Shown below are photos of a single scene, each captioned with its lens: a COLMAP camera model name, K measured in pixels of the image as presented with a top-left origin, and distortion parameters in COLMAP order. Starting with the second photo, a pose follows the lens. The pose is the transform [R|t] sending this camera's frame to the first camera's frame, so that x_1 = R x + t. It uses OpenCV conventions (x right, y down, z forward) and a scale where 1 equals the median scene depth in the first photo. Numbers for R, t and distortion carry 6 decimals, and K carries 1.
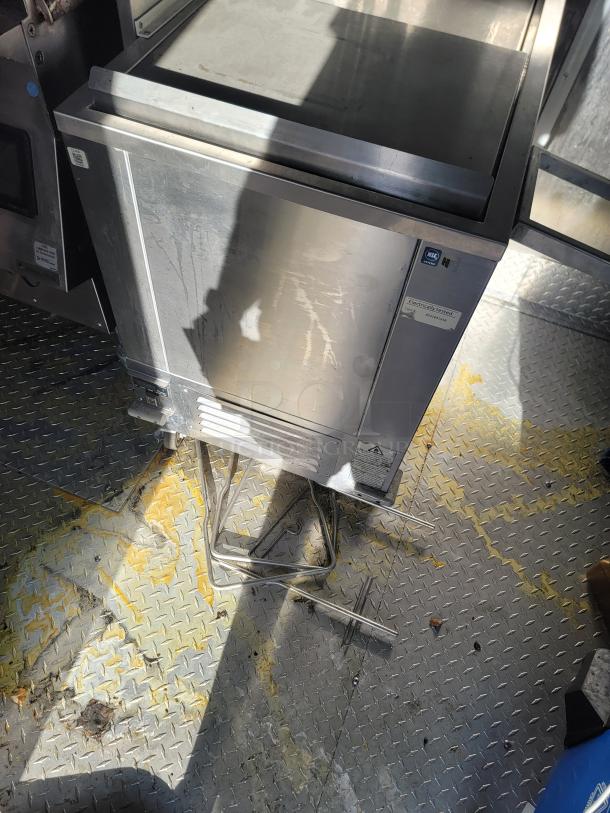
lens RADIAL K [[569.7, 0, 297.6], [0, 569.7, 407.5], [0, 0, 1]] dist [0.067549, -0.041622]
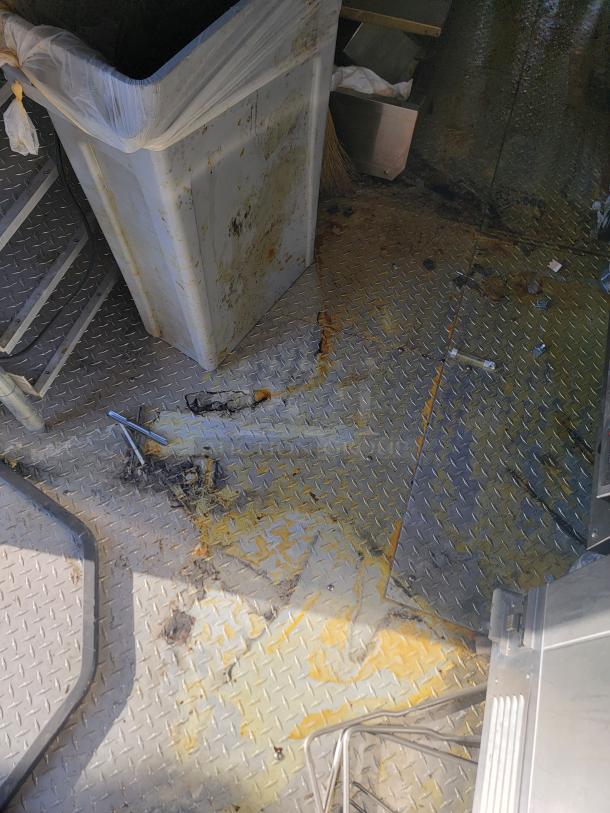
lens RADIAL K [[568.0, 0, 302.7], [0, 568.0, 405.3], [0, 0, 1]] dist [0.091929, -0.082147]
pose [[0.056896, 0.846538, -0.529278, -0.106656], [-0.840759, 0.326521, 0.431865, -0.197699], [0.538411, 0.420424, 0.730313, 0.169123]]
